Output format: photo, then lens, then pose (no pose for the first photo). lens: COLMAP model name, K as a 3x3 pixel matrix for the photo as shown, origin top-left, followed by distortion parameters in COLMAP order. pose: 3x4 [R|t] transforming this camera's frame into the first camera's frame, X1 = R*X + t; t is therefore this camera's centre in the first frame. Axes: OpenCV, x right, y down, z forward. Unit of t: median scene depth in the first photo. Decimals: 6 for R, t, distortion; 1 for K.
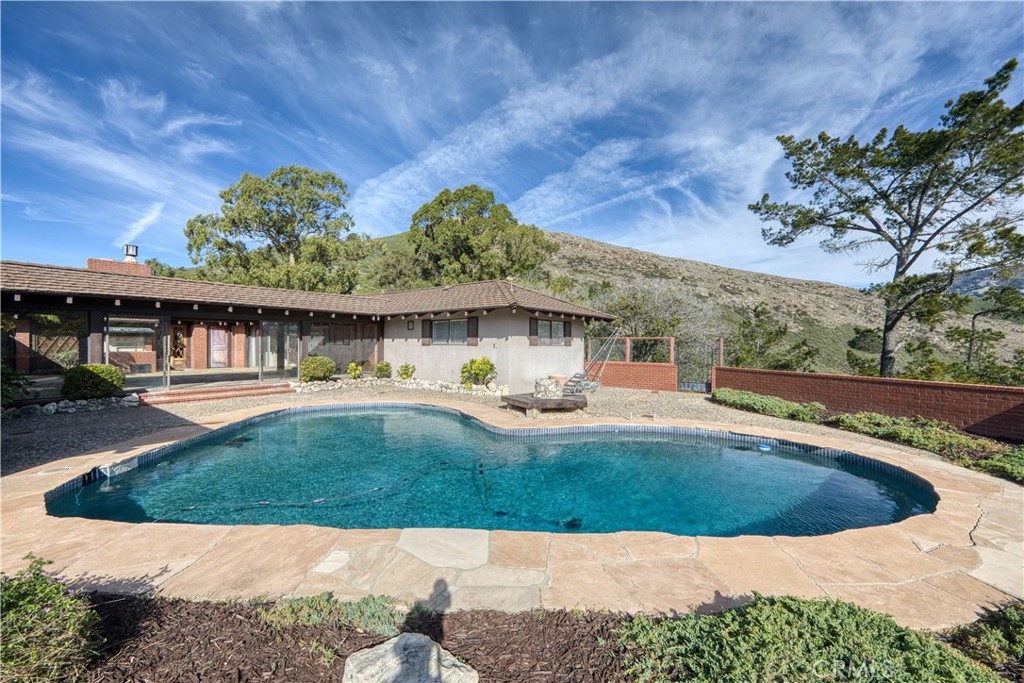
lens RADIAL K [[416.5, 0, 512.0], [0, 416.5, 341.5], [0, 0, 1]] dist [0.000129, -0.000056]
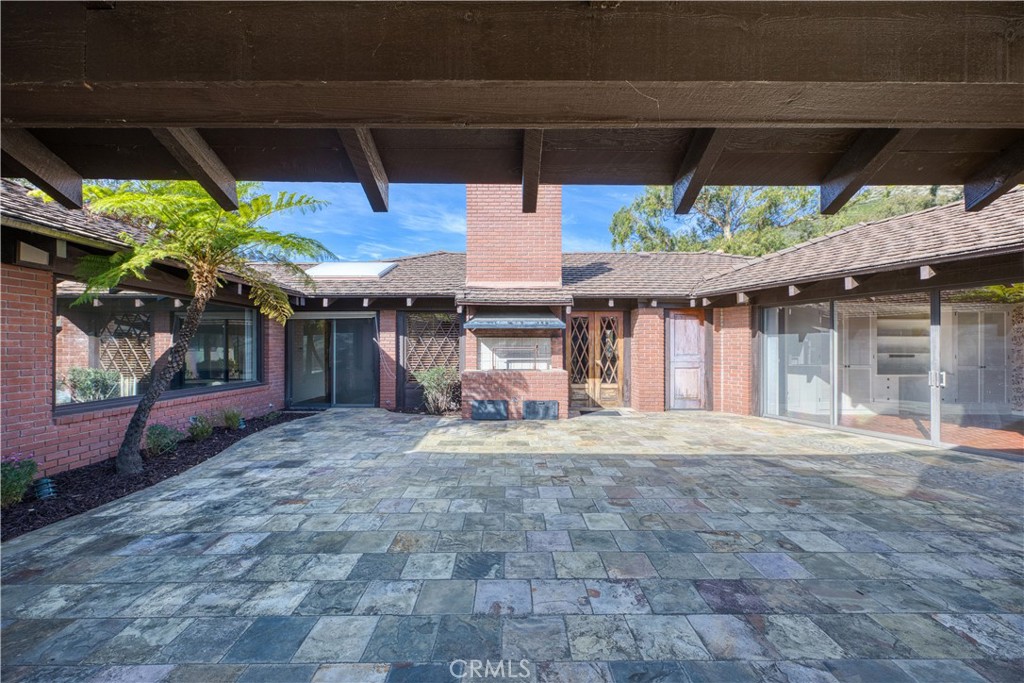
lens RADIAL K [[391.4, 0, 510.0], [0, 391.4, 344.7], [0, 0, 1]] dist [0.000191, -0.000207]
pose [[0.614573, -0.008049, -0.788819, -0.523687], [0.004017, 0.999967, -0.007074, -0.000326], [0.788850, 0.001179, 0.614585, 0.645024]]
